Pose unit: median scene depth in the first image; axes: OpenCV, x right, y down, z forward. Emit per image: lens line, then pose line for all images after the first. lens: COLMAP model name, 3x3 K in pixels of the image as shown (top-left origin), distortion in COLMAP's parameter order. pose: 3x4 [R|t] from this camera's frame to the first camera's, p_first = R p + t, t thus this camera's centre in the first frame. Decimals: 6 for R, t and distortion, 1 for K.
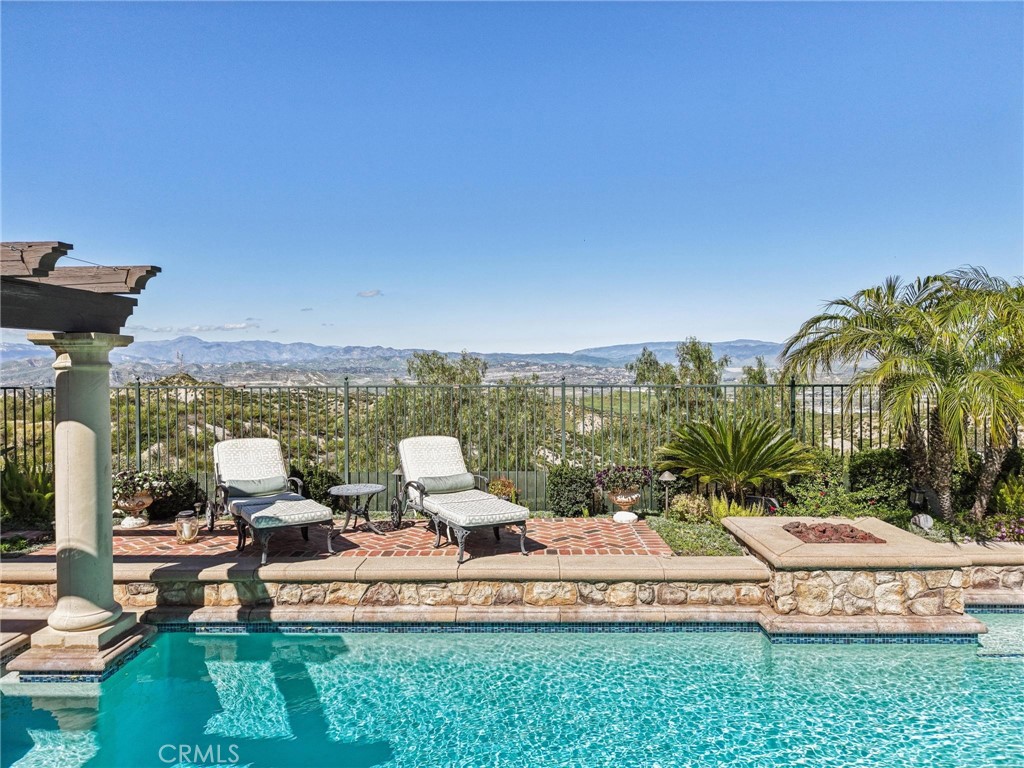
lens RADIAL K [[704.3, 0, 517.5], [0, 704.3, 383.1], [0, 0, 1]] dist [0.004115, -0.001826]
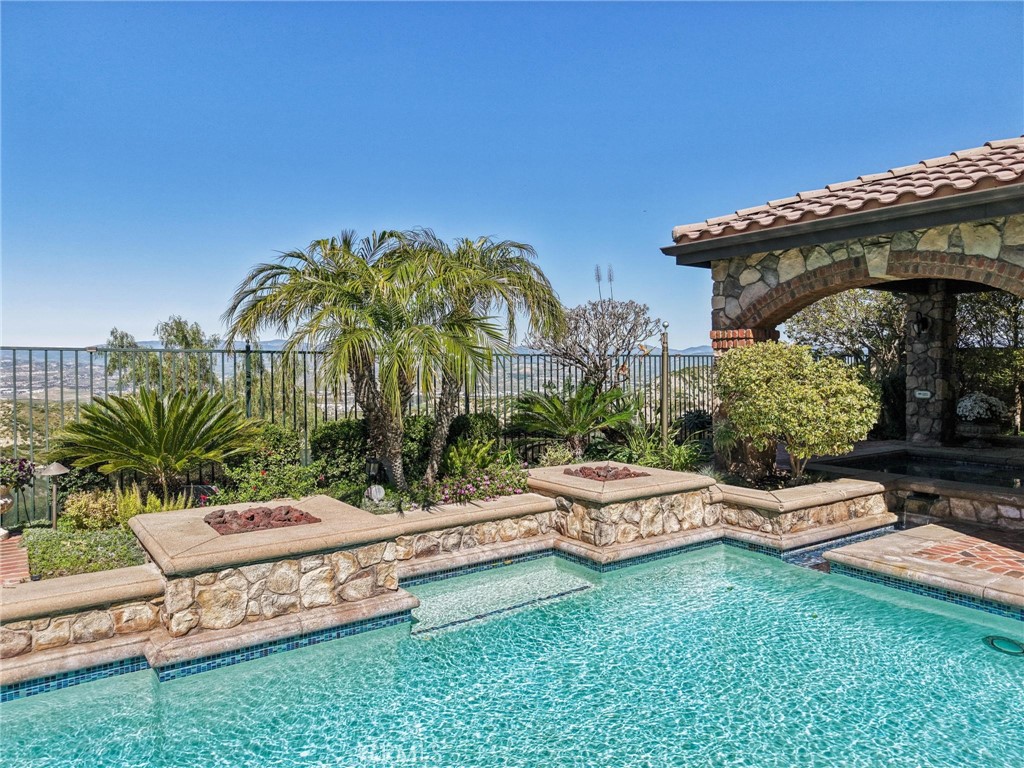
lens RADIAL K [[704.3, 0, 517.5], [0, 704.3, 383.1], [0, 0, 1]] dist [0.004115, -0.001826]
pose [[0.799215, -0.013224, 0.600899, 0.218102], [0.012287, 0.999908, 0.005663, 0.062933], [-0.600919, 0.002857, 0.799305, 0.196647]]
